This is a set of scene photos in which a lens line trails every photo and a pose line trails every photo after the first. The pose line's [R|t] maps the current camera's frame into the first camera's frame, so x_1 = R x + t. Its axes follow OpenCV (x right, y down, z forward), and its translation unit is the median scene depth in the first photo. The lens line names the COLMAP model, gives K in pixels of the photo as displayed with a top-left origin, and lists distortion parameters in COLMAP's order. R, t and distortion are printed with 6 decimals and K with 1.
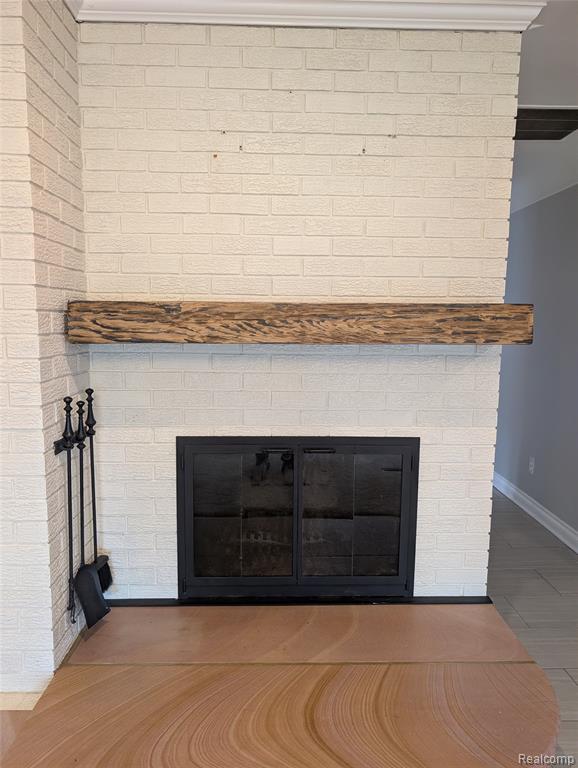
lens RADIAL K [[573.3, 0, 289.0], [0, 573.3, 384.0], [0, 0, 1]] dist [0.002248, 0.000669]
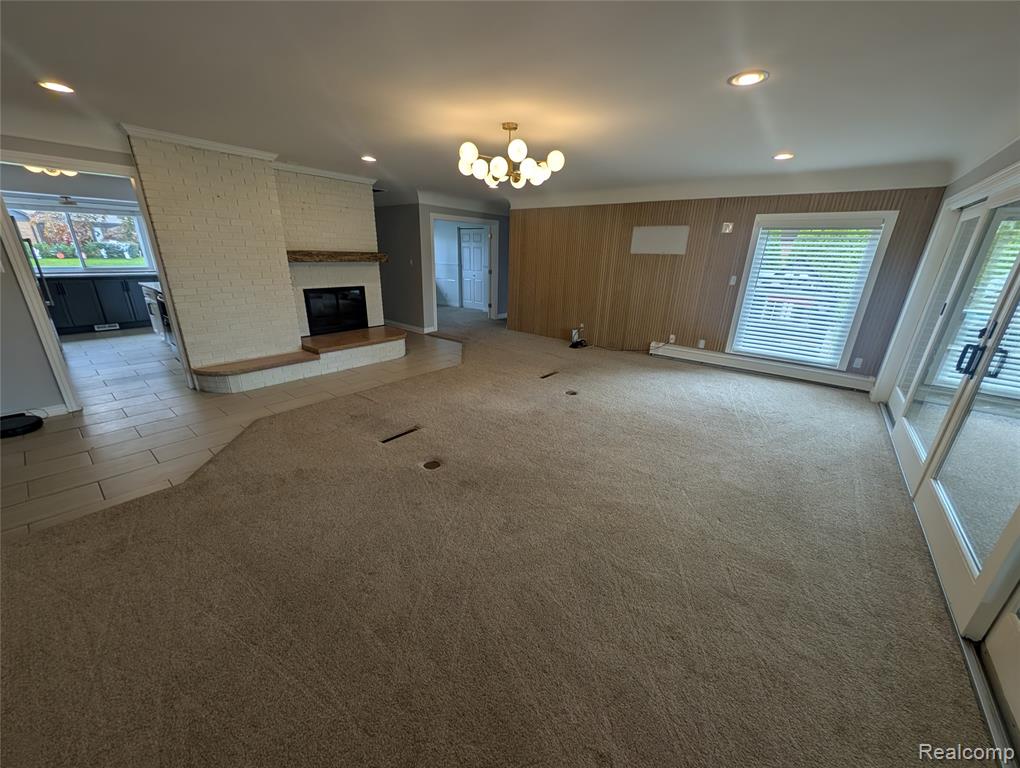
lens RADIAL K [[380.8, 0, 510.0], [0, 380.8, 384.0], [0, 0, 1]] dist [0.014551, -0.000011]
pose [[0.647130, -0.244564, 0.722088, -1.333107], [0.080744, 0.963809, 0.254071, 0.170827], [-0.758092, -0.106113, 0.643457, -1.738957]]
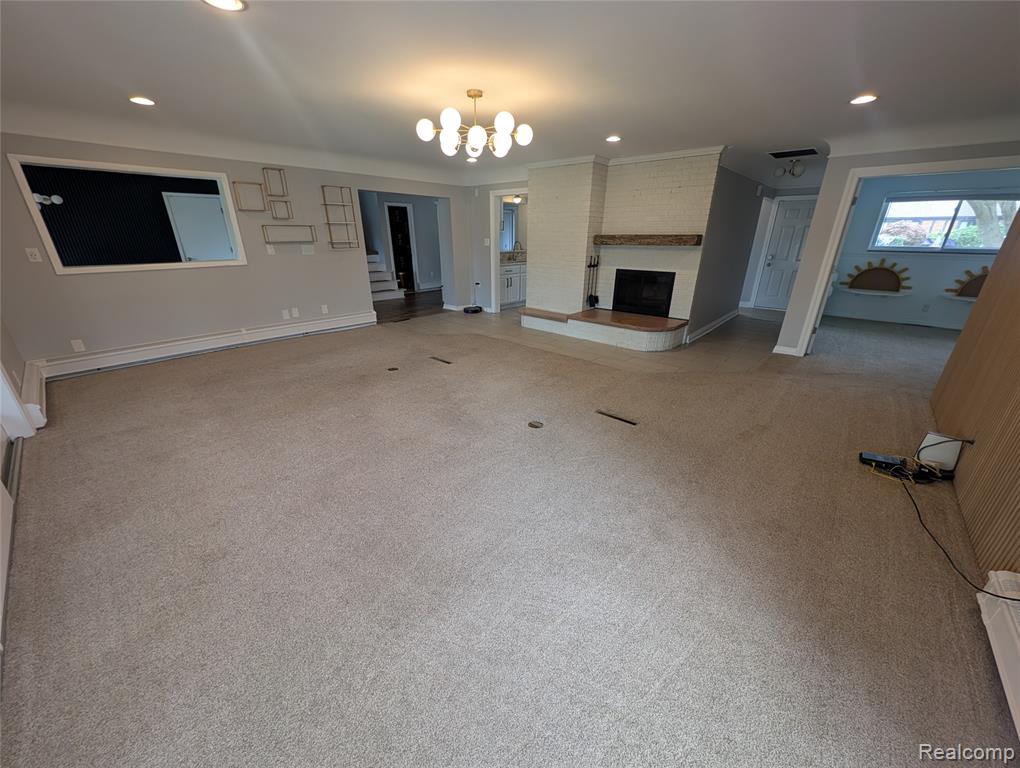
lens RADIAL K [[380.8, 0, 510.0], [0, 380.8, 384.0], [0, 0, 1]] dist [0.014551, -0.000011]
pose [[0.728525, 0.243287, -0.640362, 1.316717], [-0.084573, 0.959600, 0.268355, 0.231135], [0.679778, -0.141346, 0.719668, -1.781174]]
